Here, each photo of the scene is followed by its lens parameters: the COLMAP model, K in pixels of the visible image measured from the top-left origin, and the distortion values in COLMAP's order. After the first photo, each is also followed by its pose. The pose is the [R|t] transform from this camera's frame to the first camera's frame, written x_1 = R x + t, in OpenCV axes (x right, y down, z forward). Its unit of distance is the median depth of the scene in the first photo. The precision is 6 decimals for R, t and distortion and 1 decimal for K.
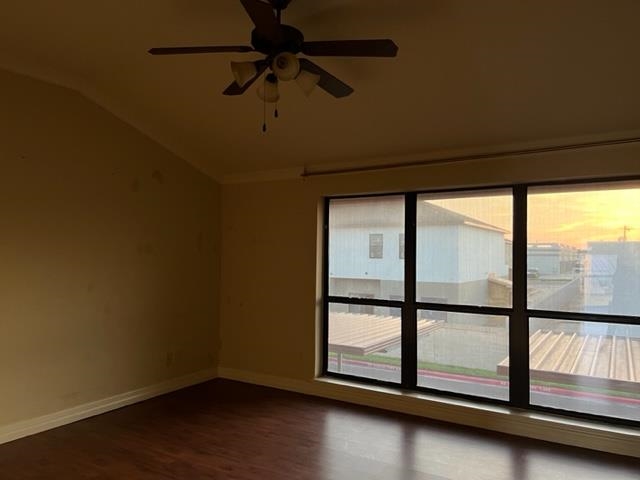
lens RADIAL K [[479.6, 0, 320.5], [0, 479.6, 238.1], [0, 0, 1]] dist [0.043052, -0.035468]
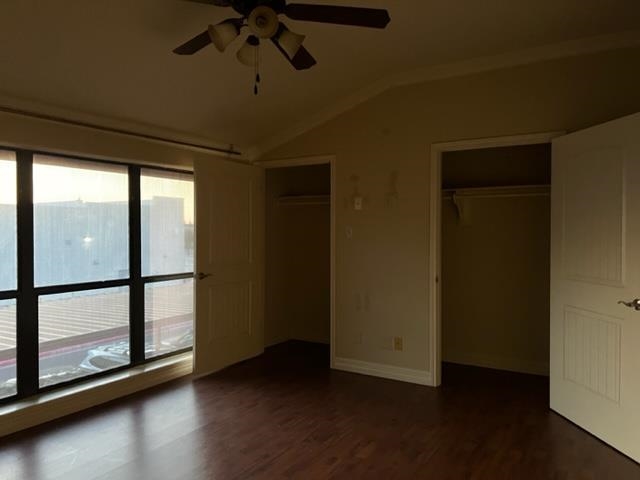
lens RADIAL K [[479.6, 0, 320.2], [0, 479.6, 244.1], [0, 0, 1]] dist [0.043052, -0.035468]
pose [[0.012518, -0.026860, 0.999561, -0.739951], [-0.026039, 0.999291, 0.027179, 0.028546], [-0.999583, -0.026367, 0.011810, 0.599195]]
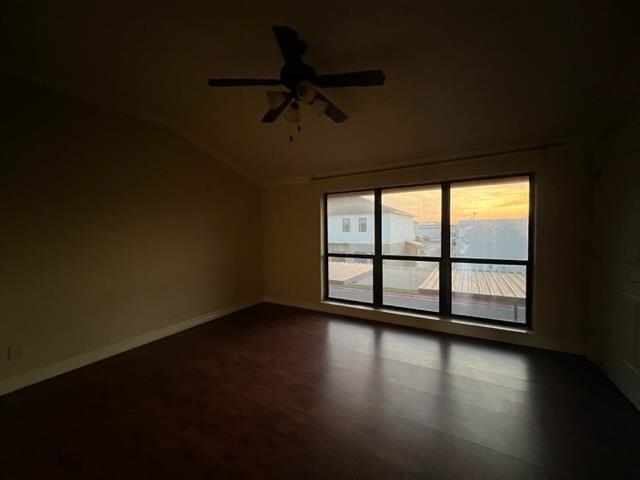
lens RADIAL K [[256.1, 0, 317.8], [0, 256.1, 236.4], [0, 0, 1]] dist [-0.003548, 0.000028]
pose [[0.999664, -0.023739, 0.010405, -0.030213], [0.023114, 0.998132, 0.056548, 0.013793], [-0.011728, -0.056289, 0.998346, 0.124408]]
